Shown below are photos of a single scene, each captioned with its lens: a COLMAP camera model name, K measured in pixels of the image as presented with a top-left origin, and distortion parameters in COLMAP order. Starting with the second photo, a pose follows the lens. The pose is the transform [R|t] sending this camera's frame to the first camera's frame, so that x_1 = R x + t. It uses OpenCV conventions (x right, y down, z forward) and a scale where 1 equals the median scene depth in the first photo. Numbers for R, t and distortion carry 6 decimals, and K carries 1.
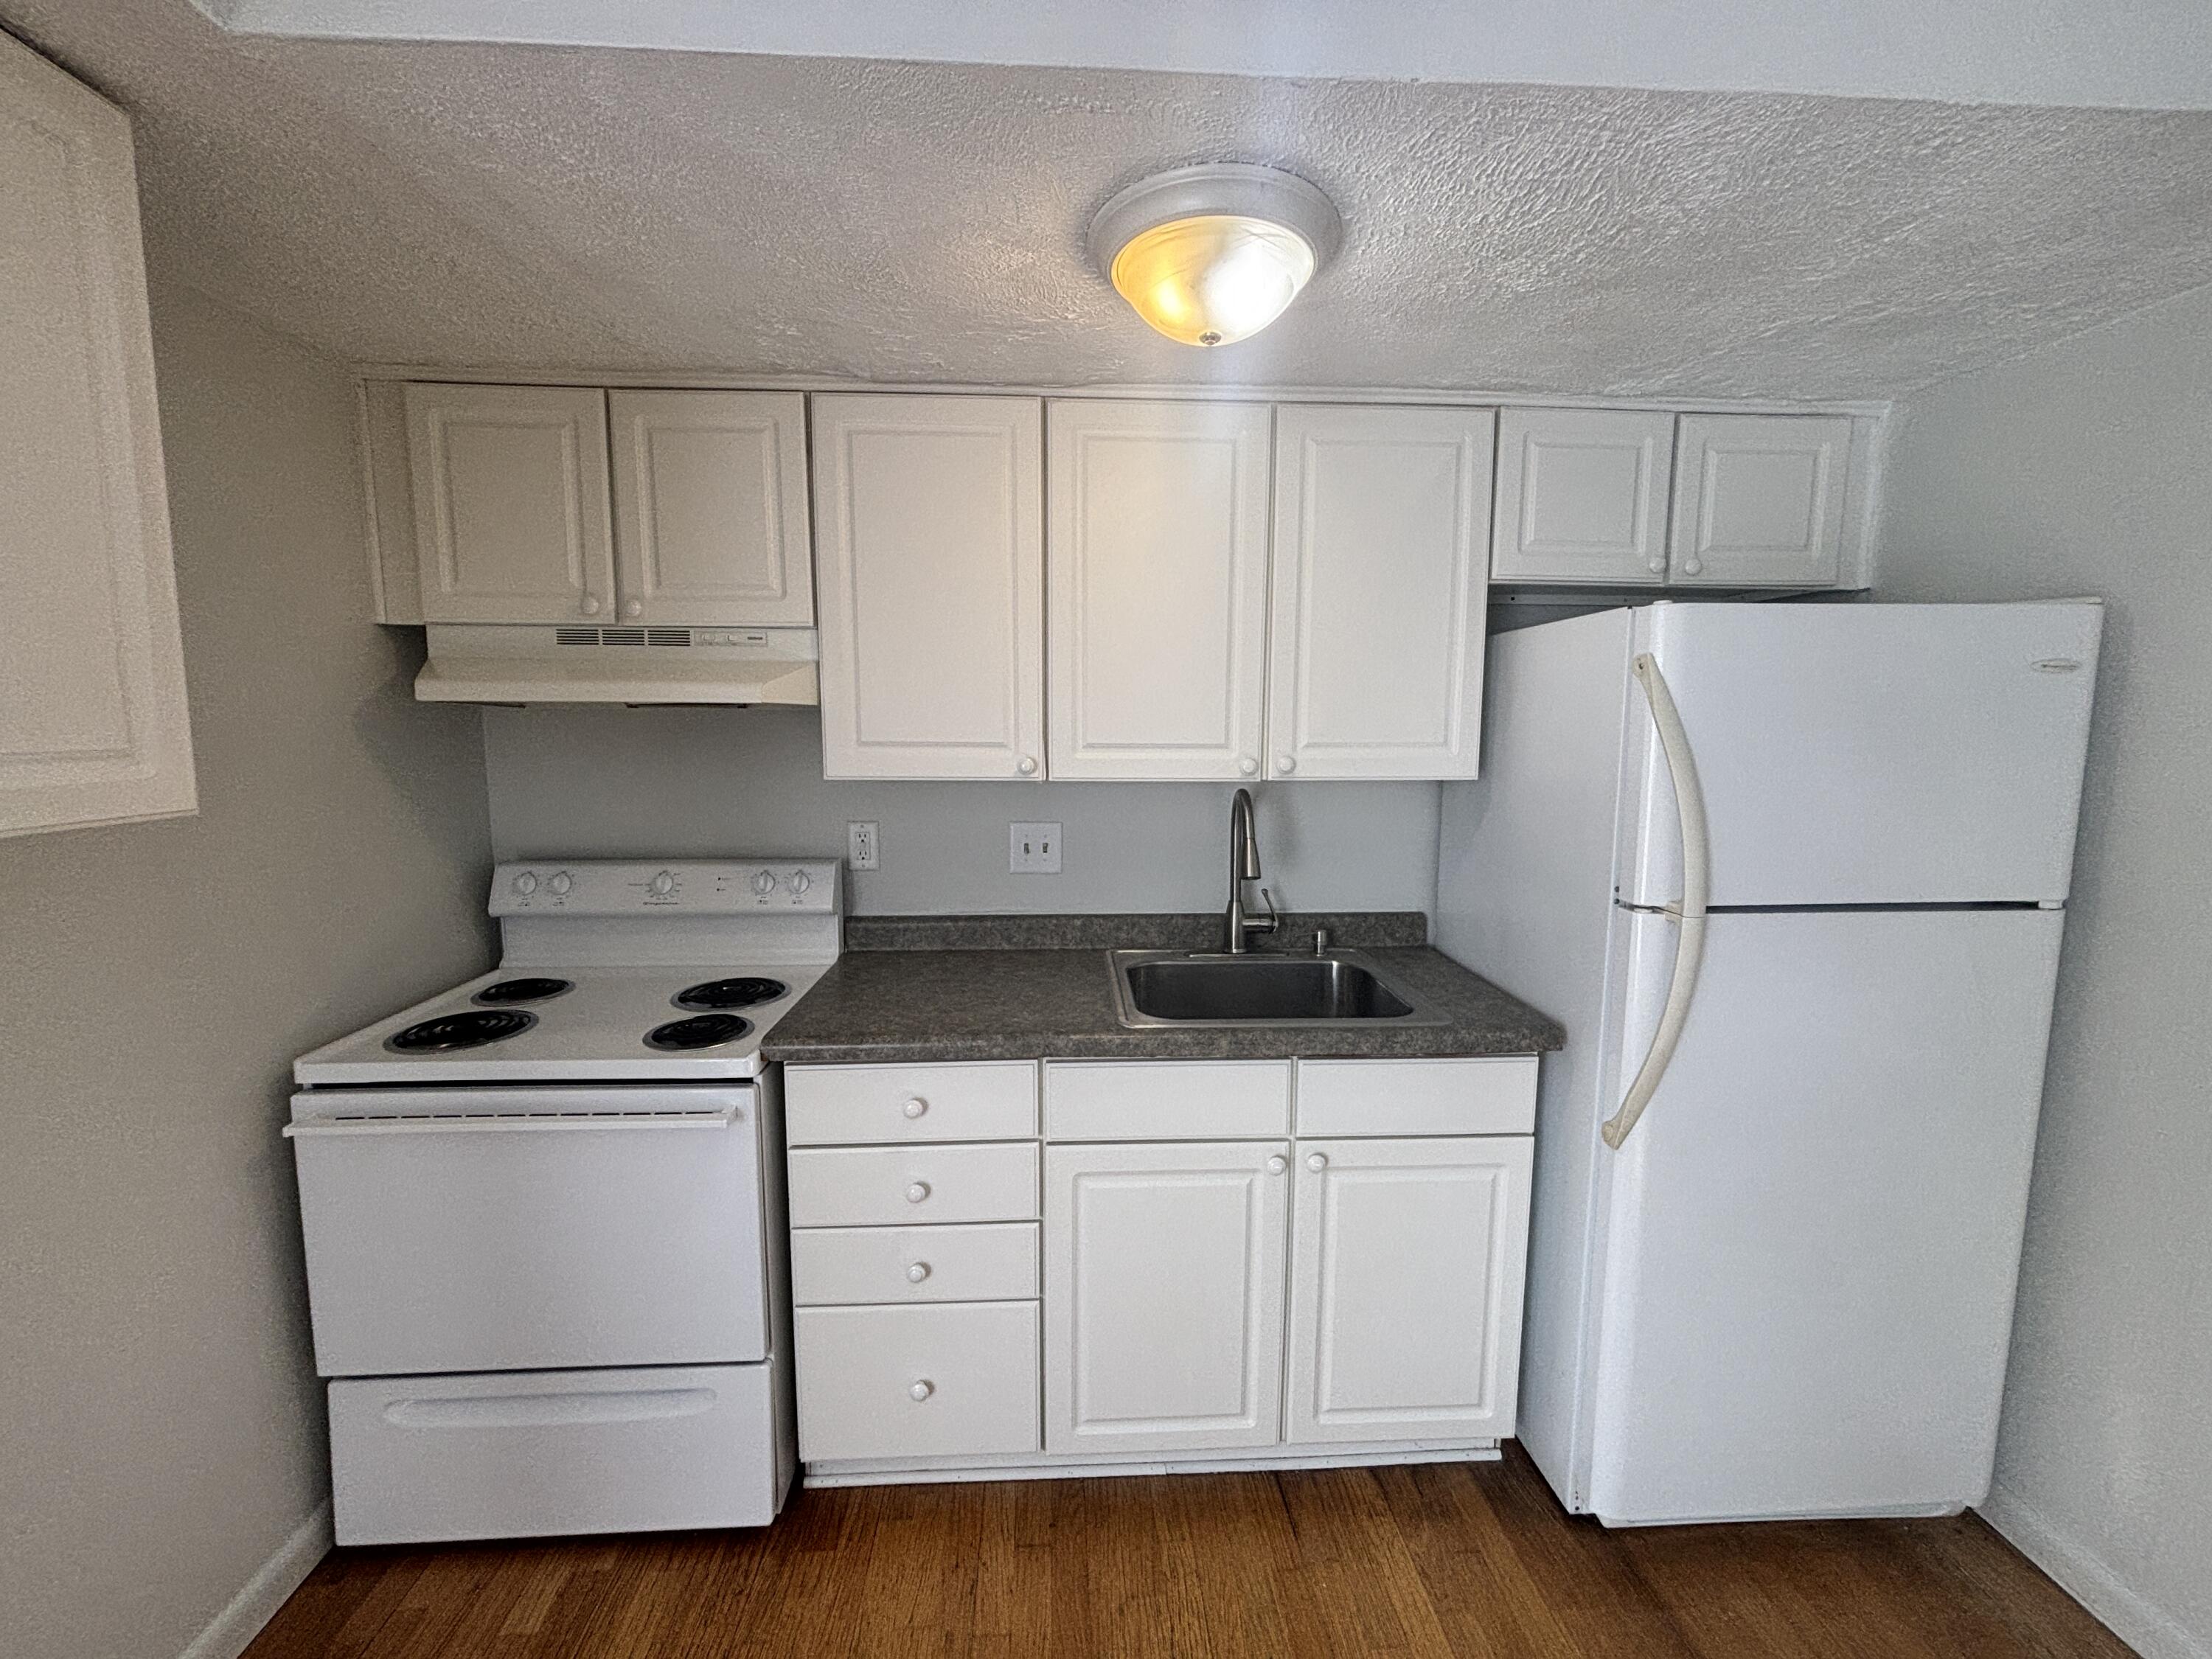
lens RADIAL K [[897.8, 0, 1105.7], [0, 897.8, 822.3], [0, 0, 1]] dist [-0.018324, 0.004970]
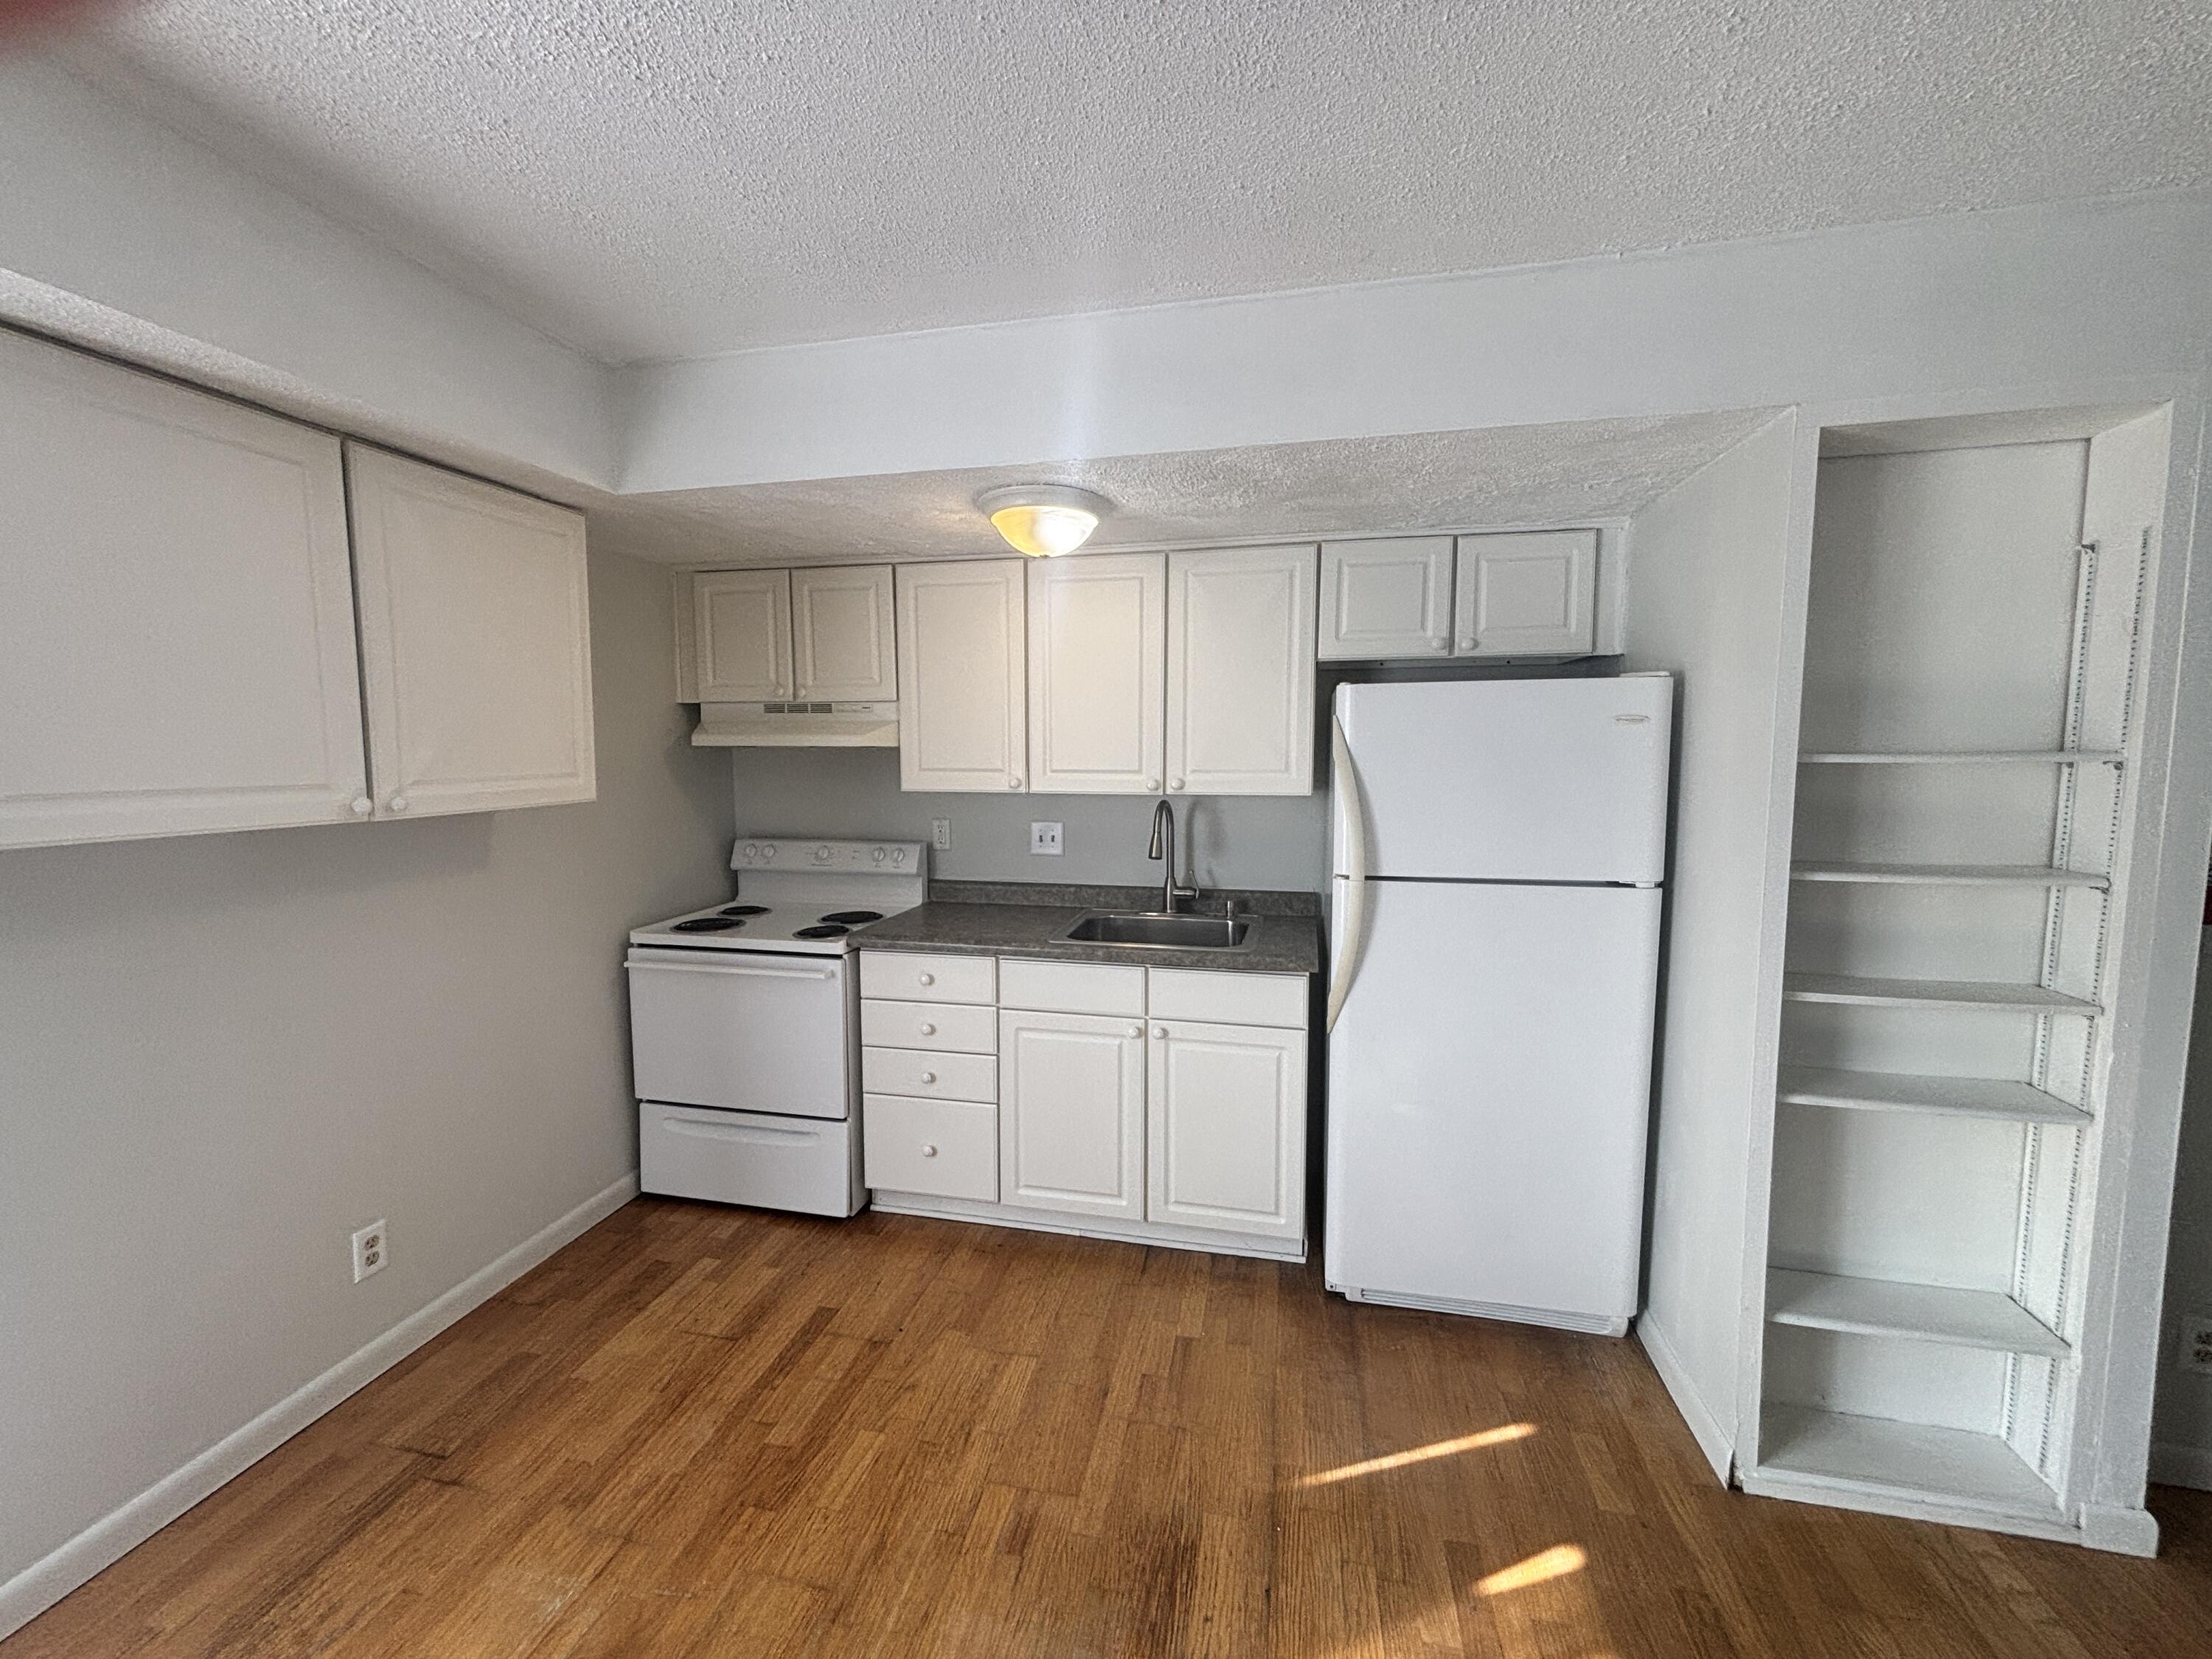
lens RADIAL K [[897.8, 0, 1108.6], [0, 897.8, 825.3], [0, 0, 1]] dist [-0.018324, 0.004970]
pose [[0.962620, 0.019818, -0.270128, 0.539919], [-0.025382, 0.999531, -0.017121, 0.037449], [0.269662, 0.023337, 0.962672, -0.532505]]
